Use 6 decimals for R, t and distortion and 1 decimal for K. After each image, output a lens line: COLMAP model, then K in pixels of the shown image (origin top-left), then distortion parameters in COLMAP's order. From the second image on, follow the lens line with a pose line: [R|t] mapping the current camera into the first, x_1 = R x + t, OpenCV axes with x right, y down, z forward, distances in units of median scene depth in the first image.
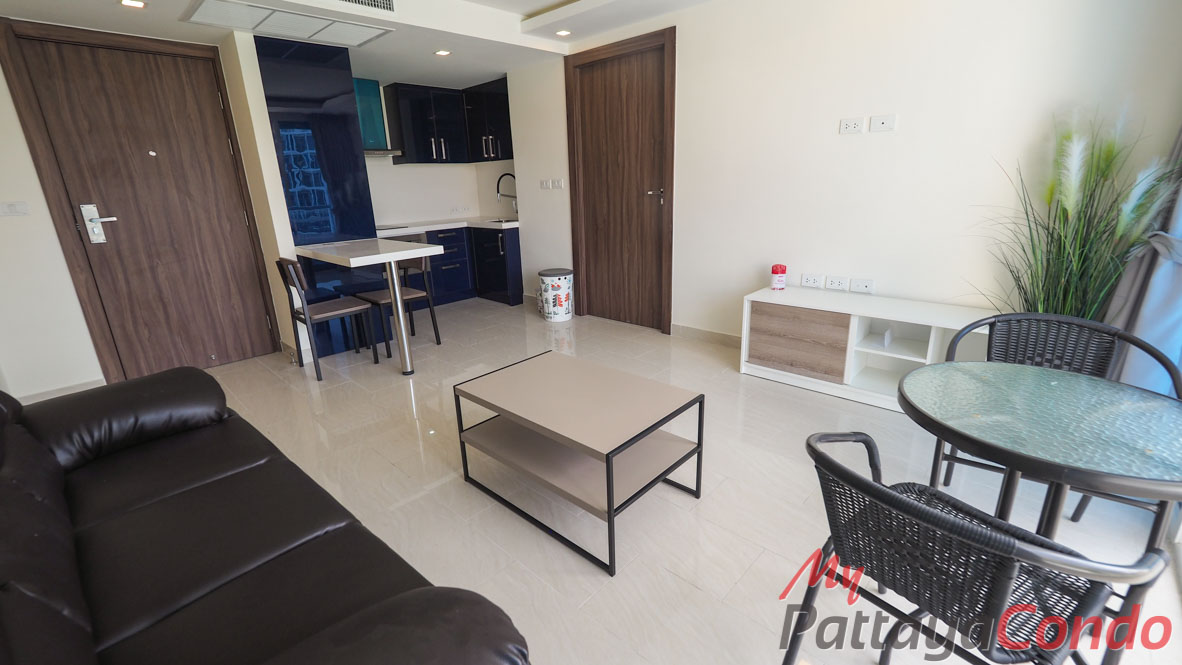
lens RADIAL K [[505.0, 0, 575.7], [0, 505.0, 328.1], [0, 0, 1]] dist [0.013469, 0.000228]
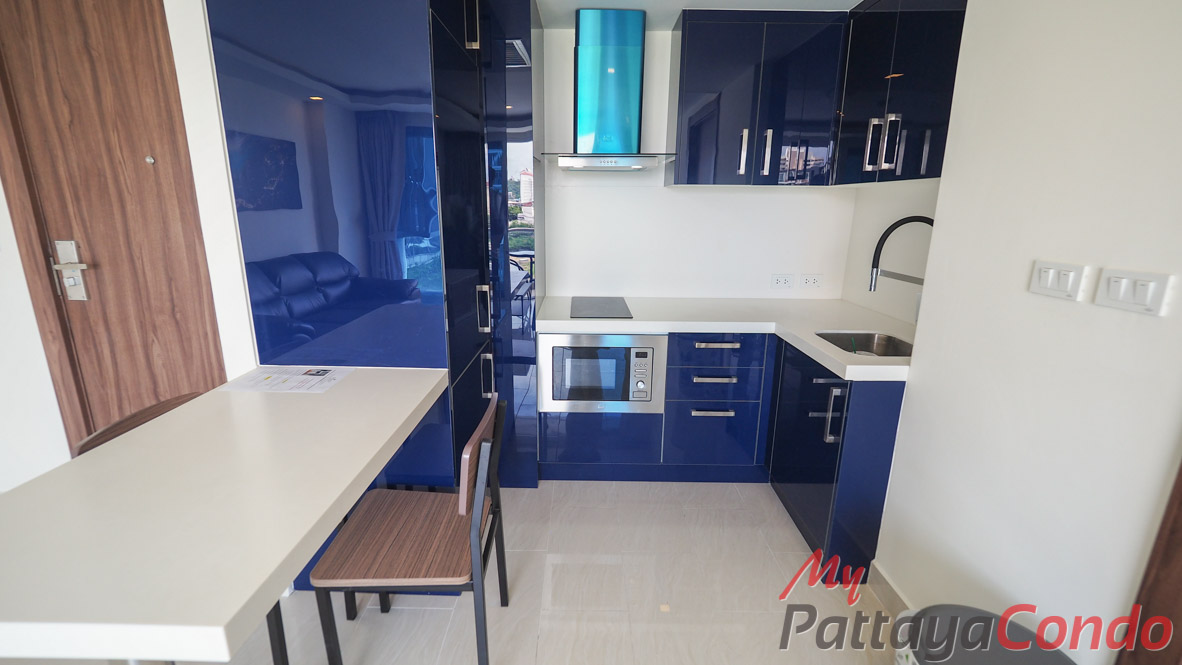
lens RADIAL K [[505.0, 0, 575.7], [0, 505.0, 328.1], [0, 0, 1]] dist [0.013469, 0.000228]
pose [[0.687318, 0.219755, -0.692316, -0.059722], [-0.240866, 0.968160, 0.068187, -0.312259], [0.685257, 0.119889, 0.718366, 0.932791]]
